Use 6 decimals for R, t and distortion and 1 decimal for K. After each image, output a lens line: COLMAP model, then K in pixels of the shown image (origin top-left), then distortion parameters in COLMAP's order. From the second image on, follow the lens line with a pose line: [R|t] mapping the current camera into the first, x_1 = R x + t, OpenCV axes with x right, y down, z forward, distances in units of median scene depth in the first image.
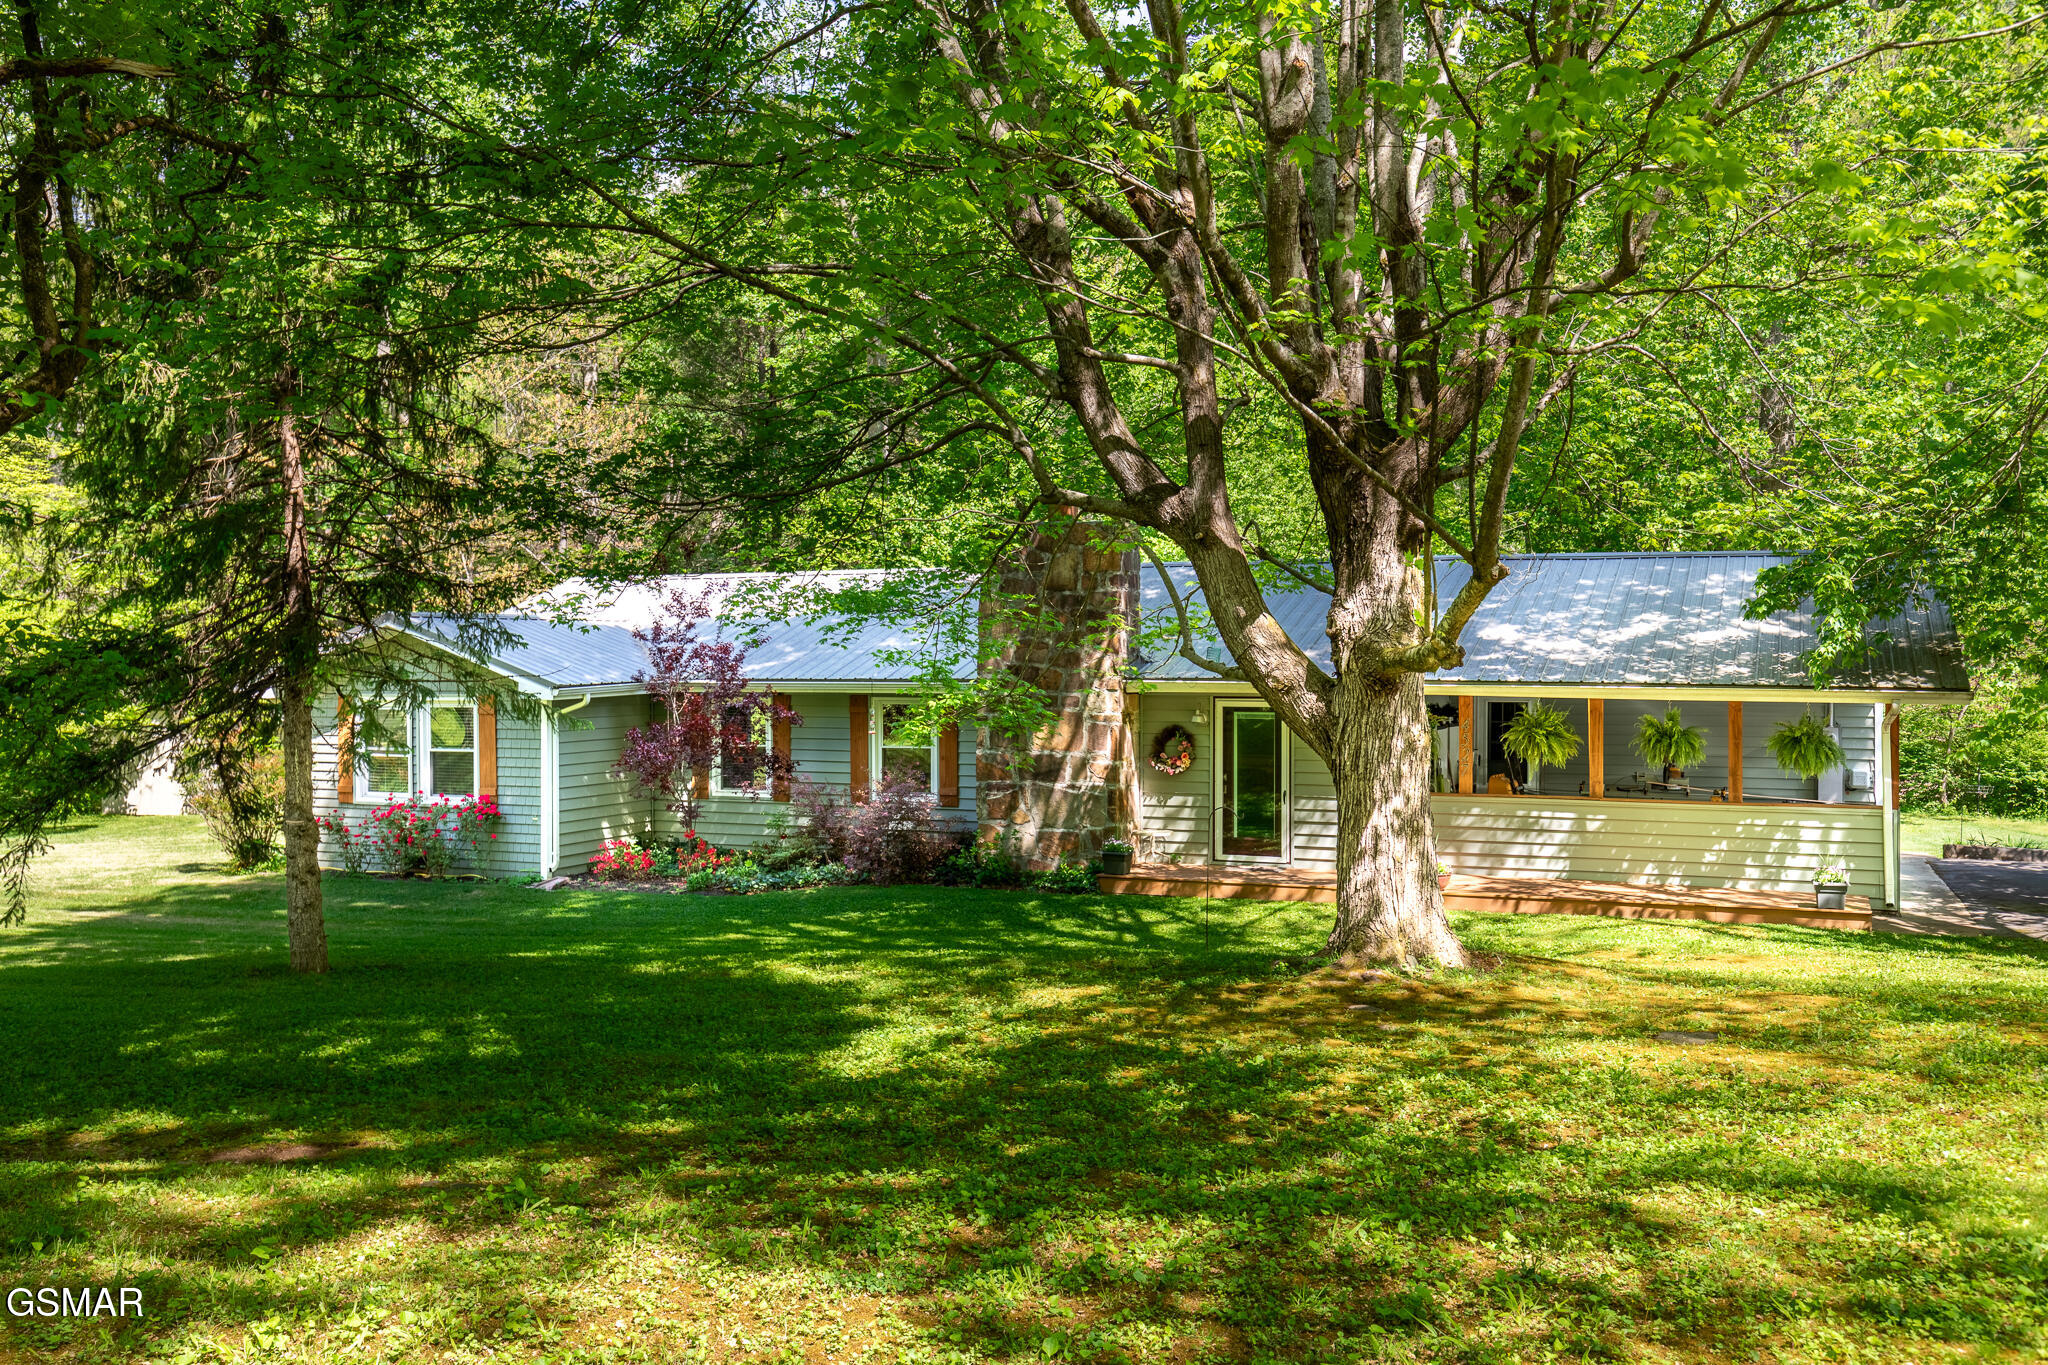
lens RADIAL K [[1824.8, 0, 1022.9], [0, 1824.8, 674.0], [0, 0, 1]] dist [-0.015598, -0.001954]
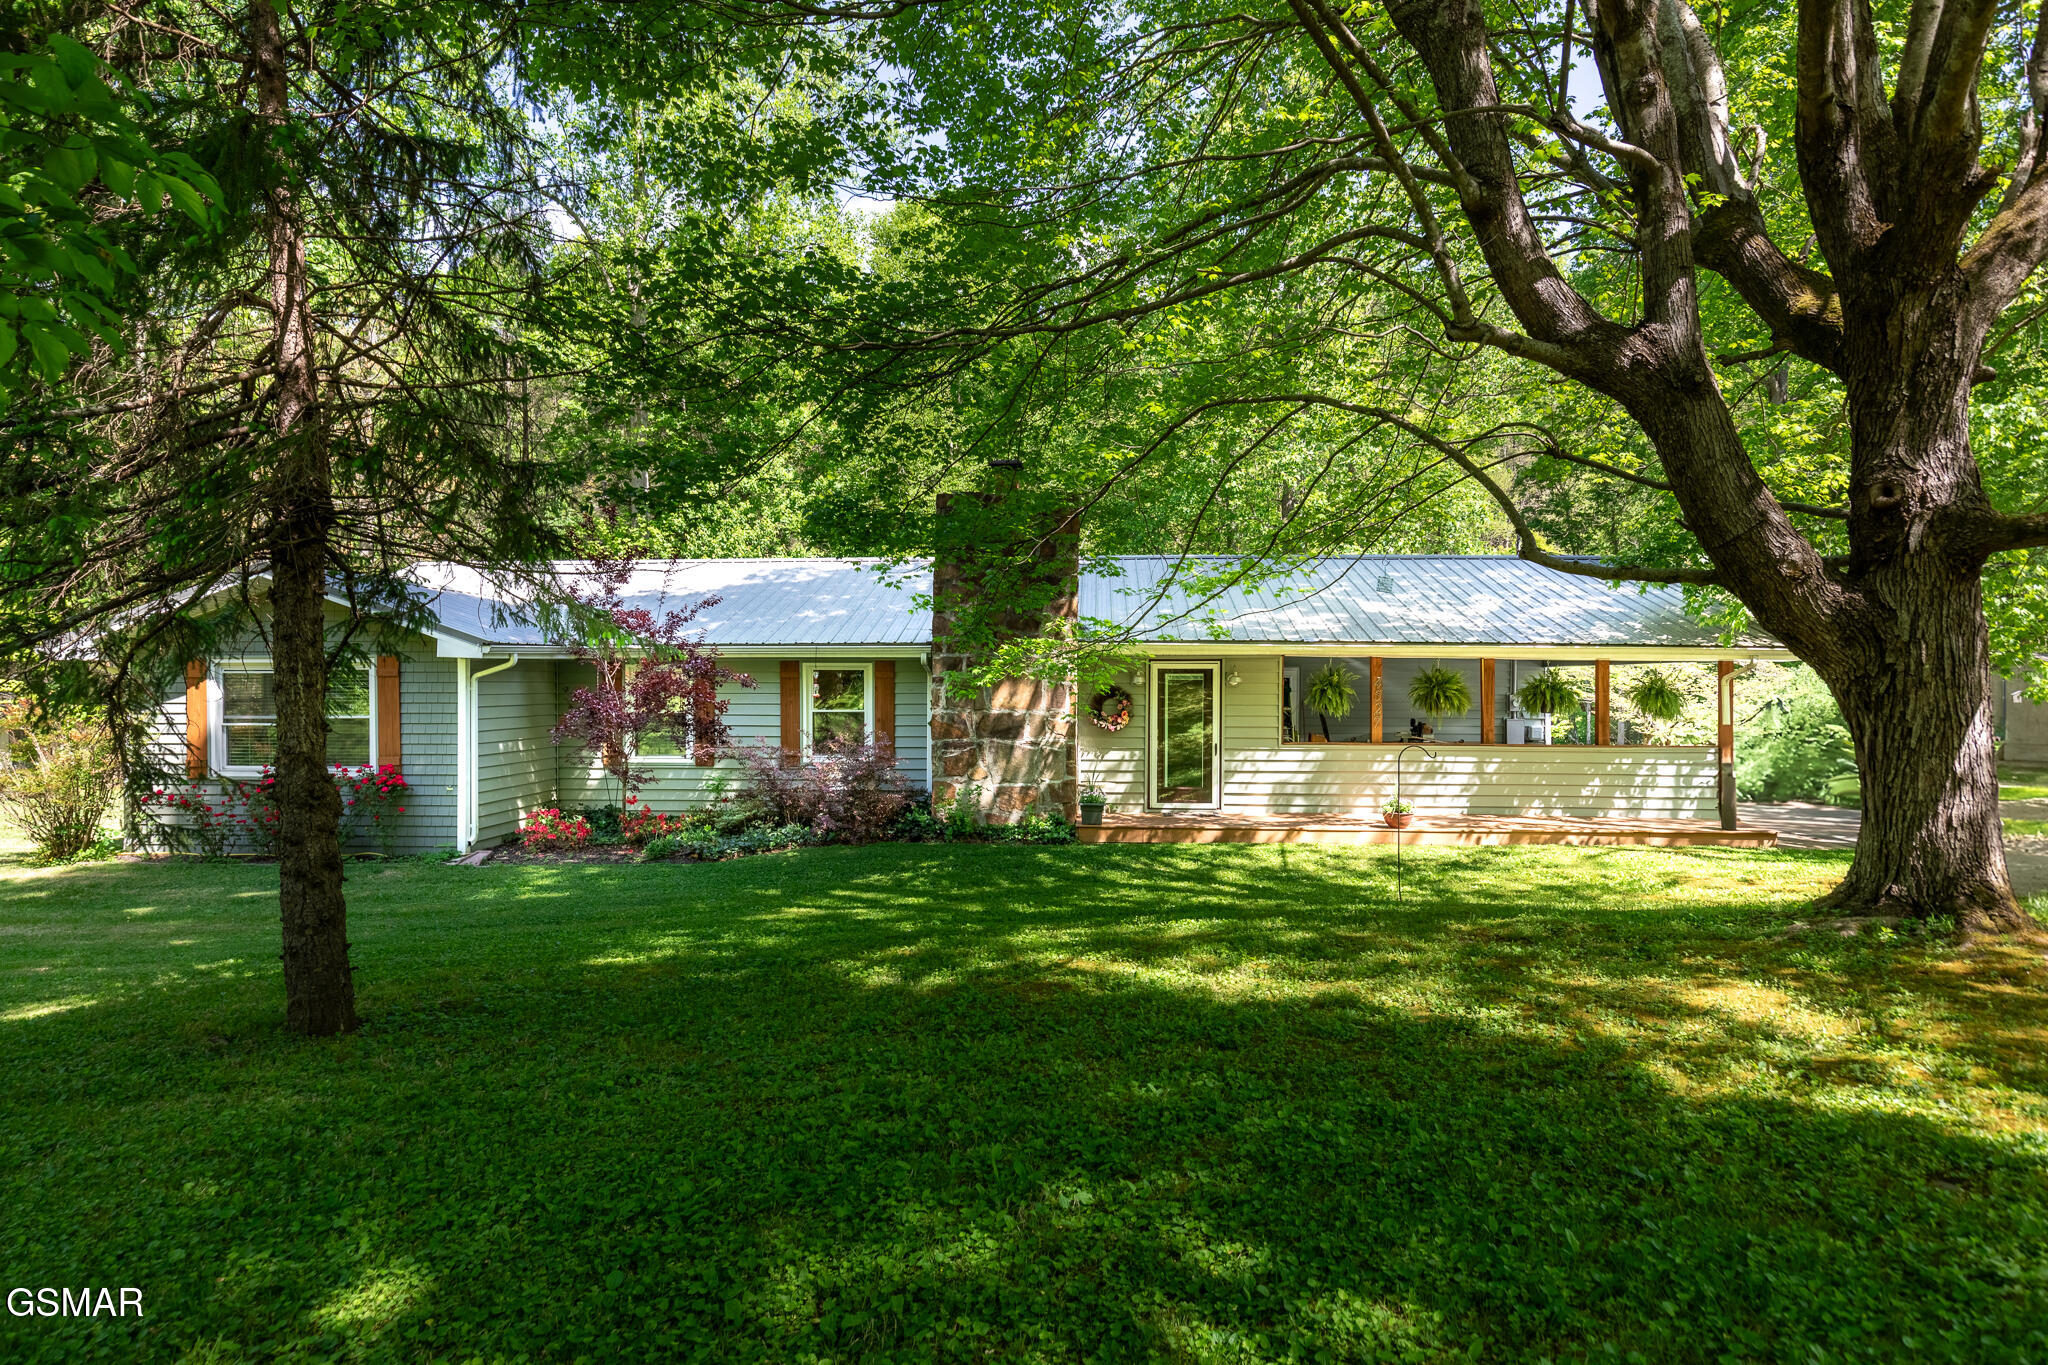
lens RADIAL K [[1158.6, 0, 1027.8], [0, 1158.6, 701.1], [0, 0, 1]] dist [0.008667, -0.000129]
pose [[0.943159, -0.002086, 0.332336, -0.197162], [0.000785, 0.999991, 0.004049, 0.034377], [-0.332342, -0.003558, 0.943152, 0.365369]]
